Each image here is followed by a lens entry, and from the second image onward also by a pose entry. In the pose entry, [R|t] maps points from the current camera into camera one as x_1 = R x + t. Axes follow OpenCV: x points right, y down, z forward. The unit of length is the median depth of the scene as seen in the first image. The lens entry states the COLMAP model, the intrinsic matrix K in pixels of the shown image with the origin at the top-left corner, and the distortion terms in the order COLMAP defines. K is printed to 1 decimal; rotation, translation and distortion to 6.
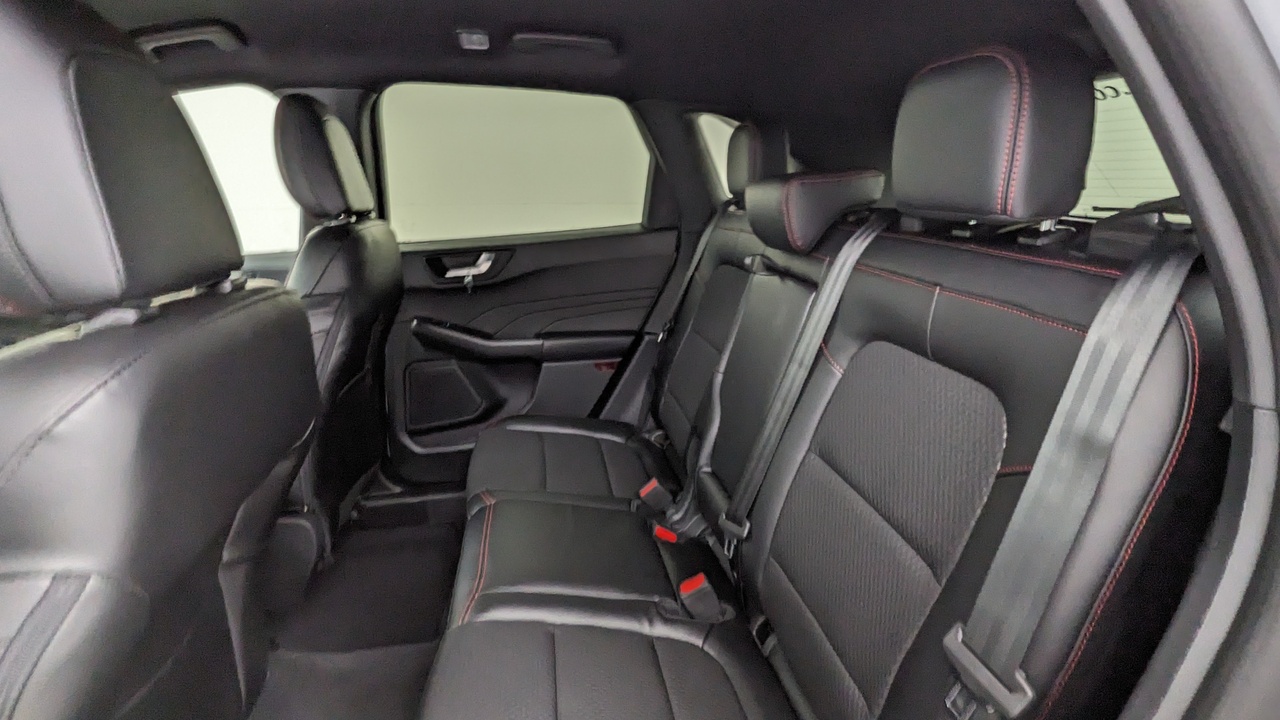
lens RADIAL K [[617.9, 0, 630.0], [0, 617.9, 361.5], [0, 0, 1]] dist [-0.001200, -0.000974]
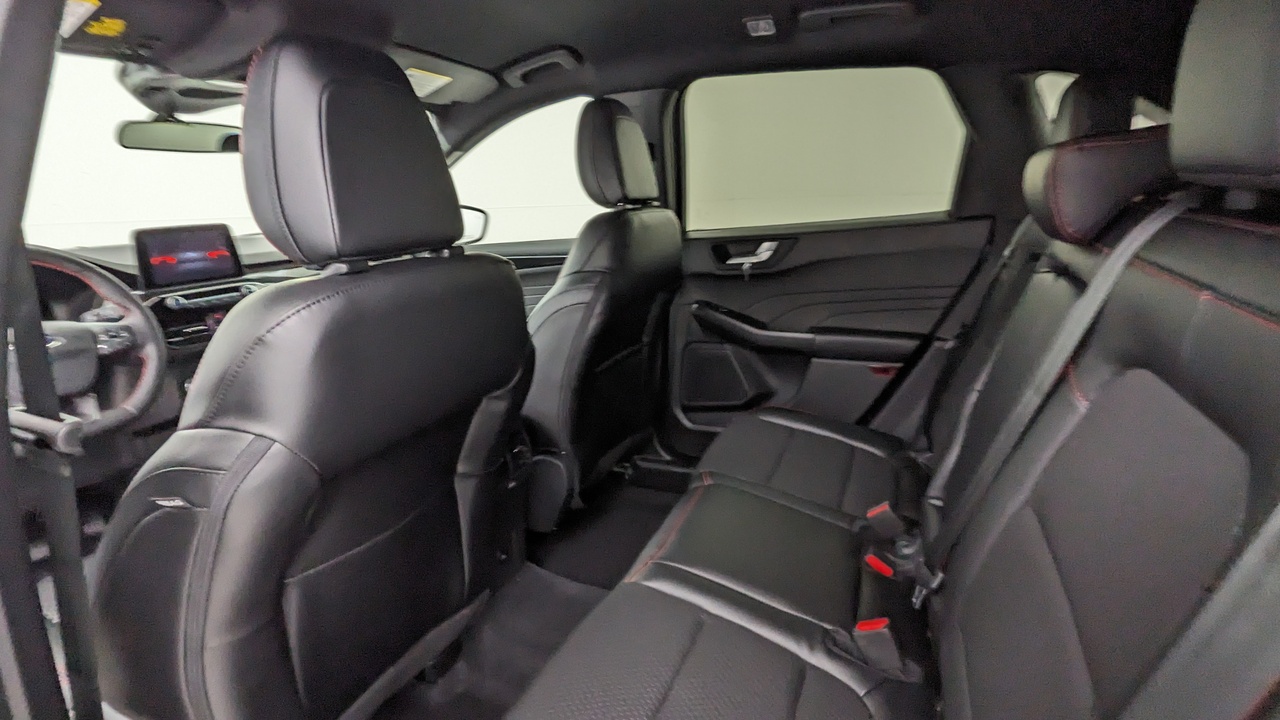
lens RADIAL K [[617.9, 0, 638.8], [0, 617.9, 361.2], [0, 0, 1]] dist [-0.001200, -0.000974]
pose [[0.834403, 0.123319, -0.537182, 0.187135], [-0.119271, 0.991954, 0.042457, -0.001861], [0.538095, 0.028644, 0.842397, 0.067102]]
